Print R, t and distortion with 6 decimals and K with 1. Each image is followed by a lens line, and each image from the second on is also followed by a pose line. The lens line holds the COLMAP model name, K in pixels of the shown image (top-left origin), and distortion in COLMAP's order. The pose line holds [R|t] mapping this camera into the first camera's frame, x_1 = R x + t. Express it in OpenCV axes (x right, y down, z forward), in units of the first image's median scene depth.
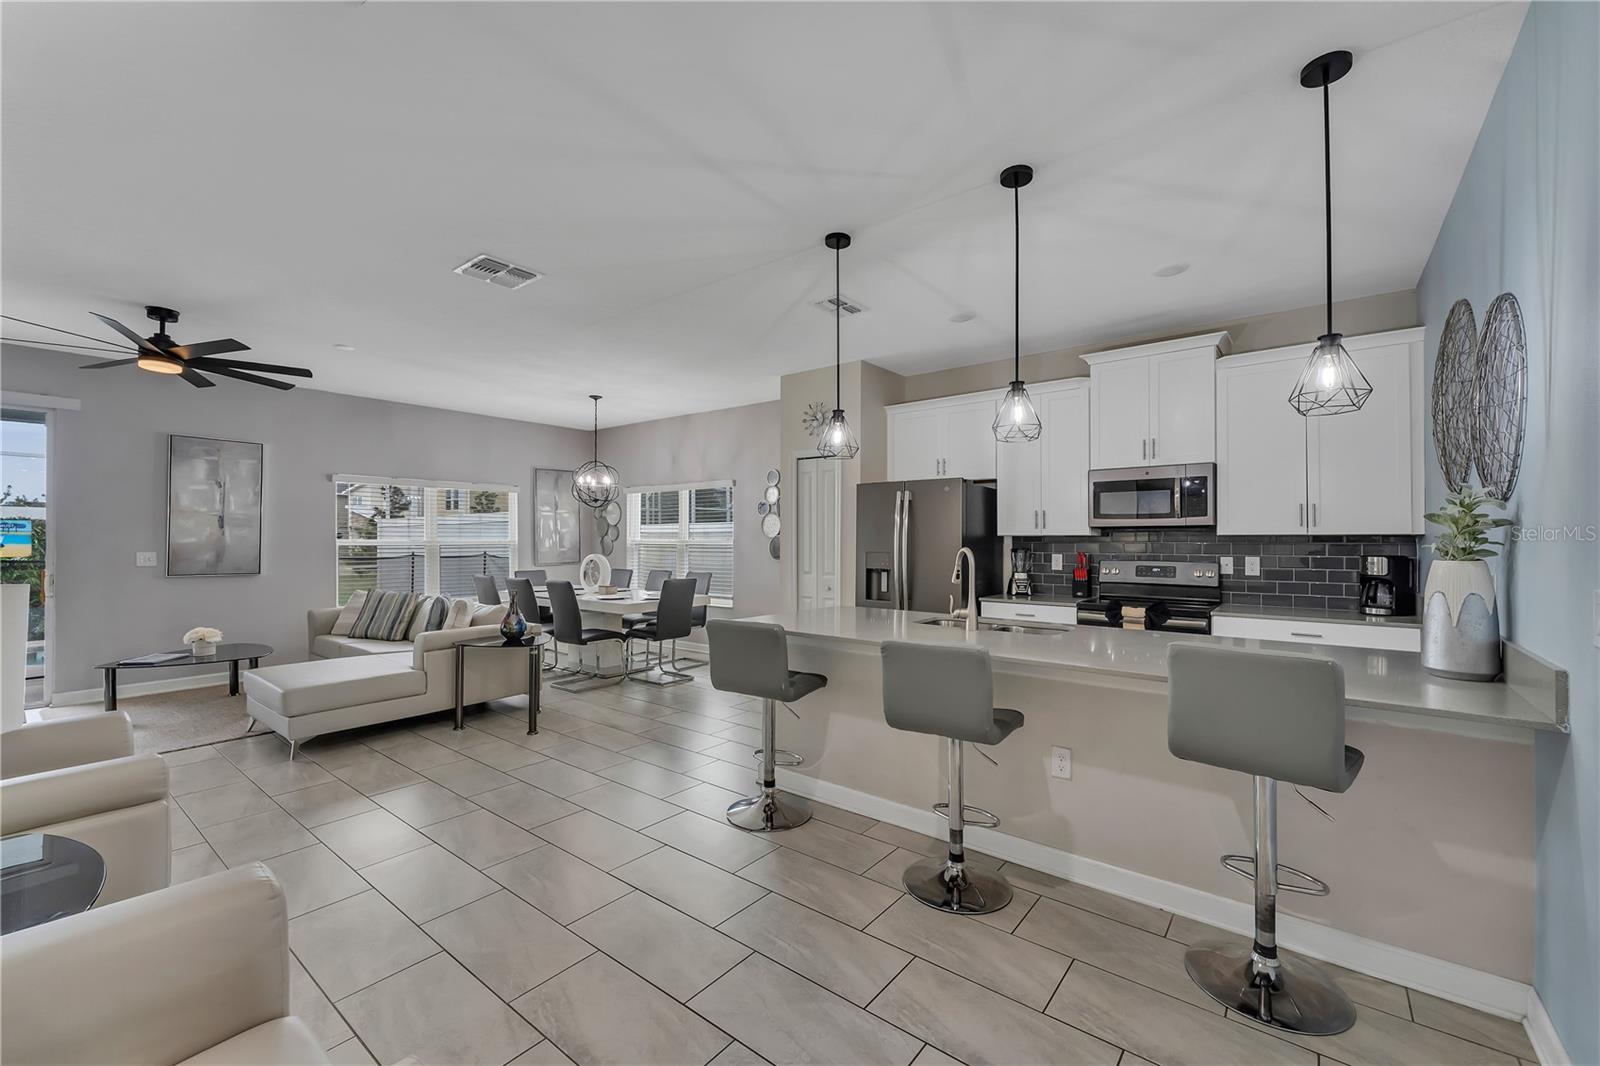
lens RADIAL K [[643.5, 0, 803.1], [0, 643.5, 536.1], [0, 0, 1]] dist [0.000128, 0.001672]
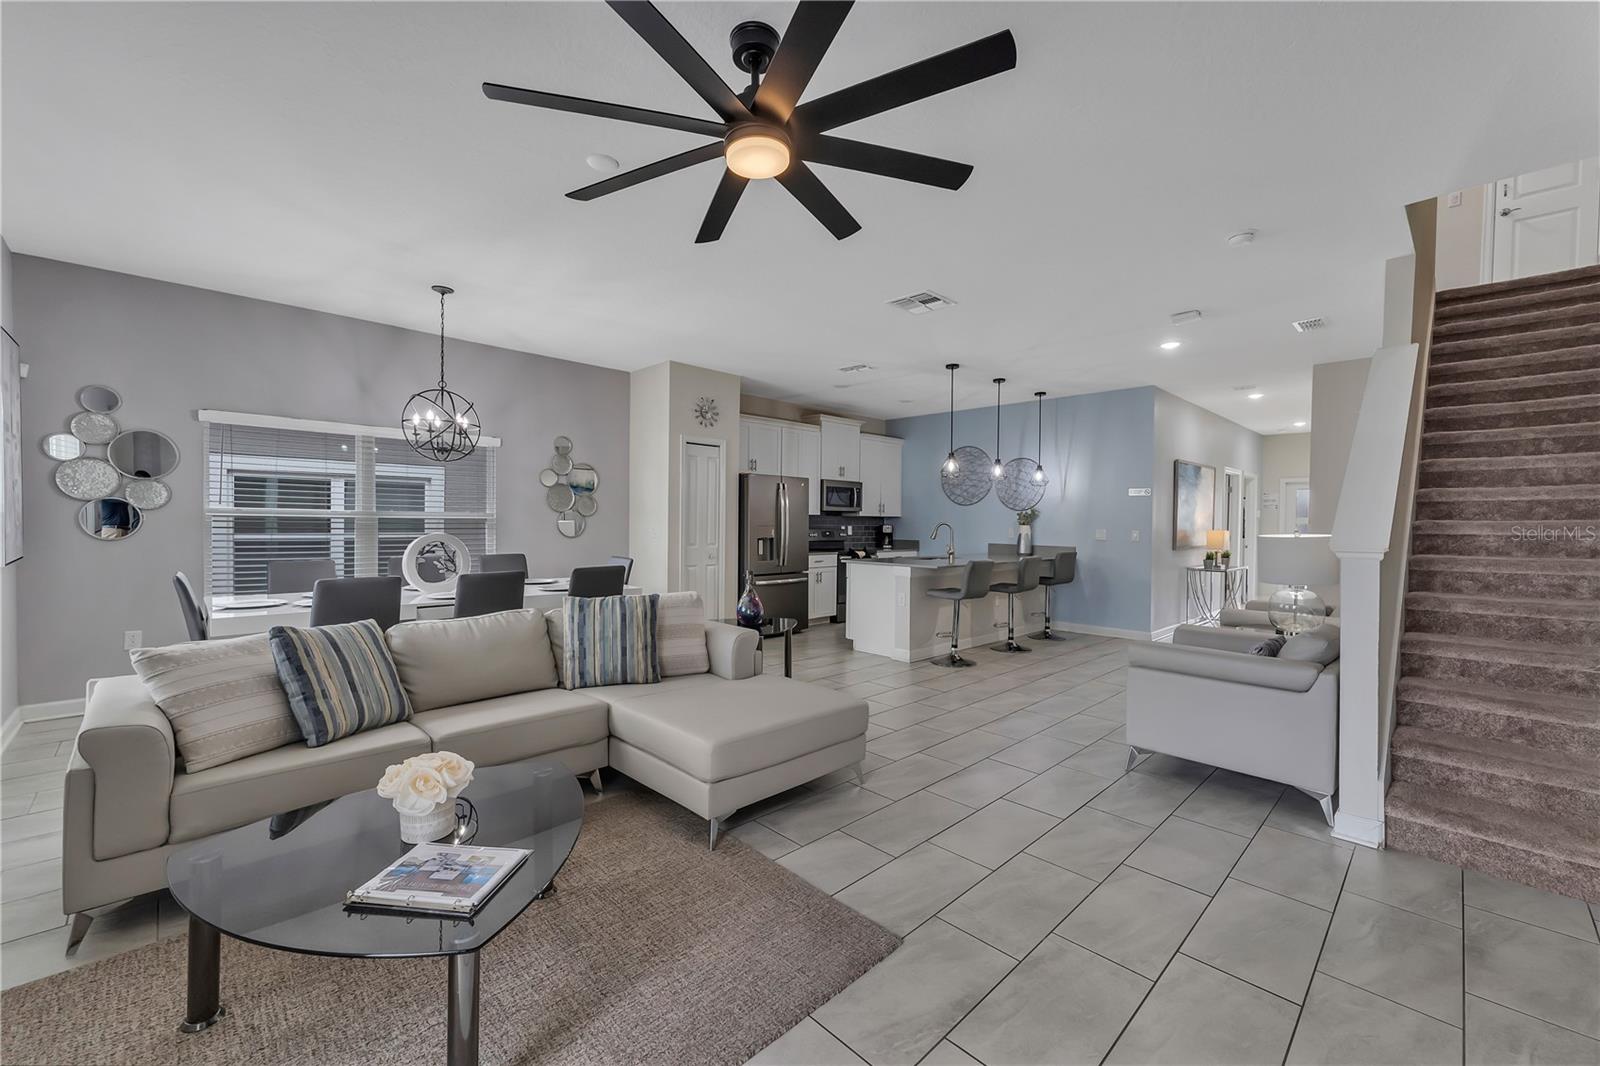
lens RADIAL K [[643.5, 0, 788.7], [0, 643.5, 529.8], [0, 0, 1]] dist [0.000128, 0.001672]
pose [[0.143967, -0.013881, 0.989485, -1.344074], [-0.017360, 0.999712, 0.016550, 0.011456], [-0.989430, -0.019560, 0.143685, 0.817398]]
